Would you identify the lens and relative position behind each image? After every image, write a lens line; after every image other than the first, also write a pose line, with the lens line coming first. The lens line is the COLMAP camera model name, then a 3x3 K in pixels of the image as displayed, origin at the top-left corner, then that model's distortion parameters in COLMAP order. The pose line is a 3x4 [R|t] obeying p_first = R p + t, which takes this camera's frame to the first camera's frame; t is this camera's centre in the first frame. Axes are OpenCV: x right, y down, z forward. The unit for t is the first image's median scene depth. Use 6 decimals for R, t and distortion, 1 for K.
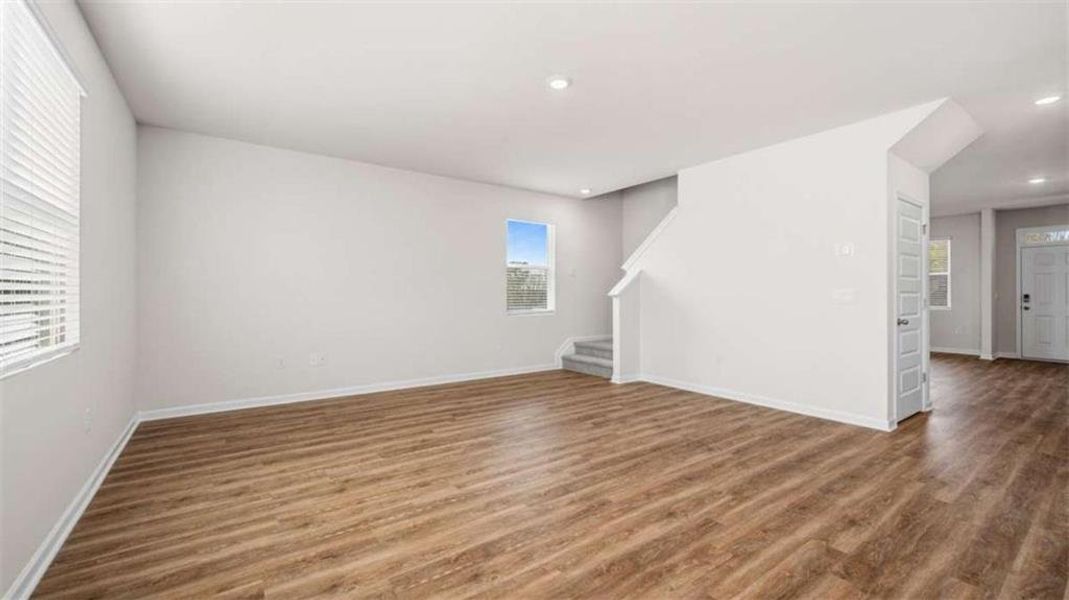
lens RADIAL K [[425.4, 0, 534.2], [0, 425.4, 296.8], [0, 0, 1]] dist [0.002965, -0.000146]
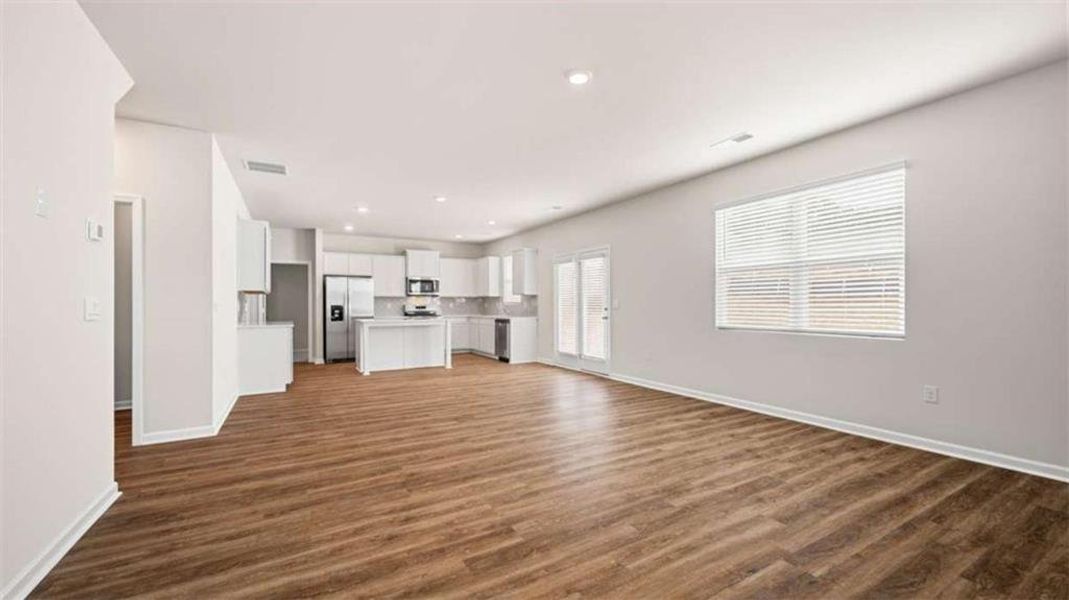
lens RADIAL K [[425.4, 0, 534.6], [0, 425.4, 303.2], [0, 0, 1]] dist [0.002965, -0.000146]
pose [[-0.995109, 0.005741, 0.098617, 0.062394], [0.005808, 0.999983, 0.000389, -0.007779], [-0.098613, 0.000960, -0.995125, 1.944540]]
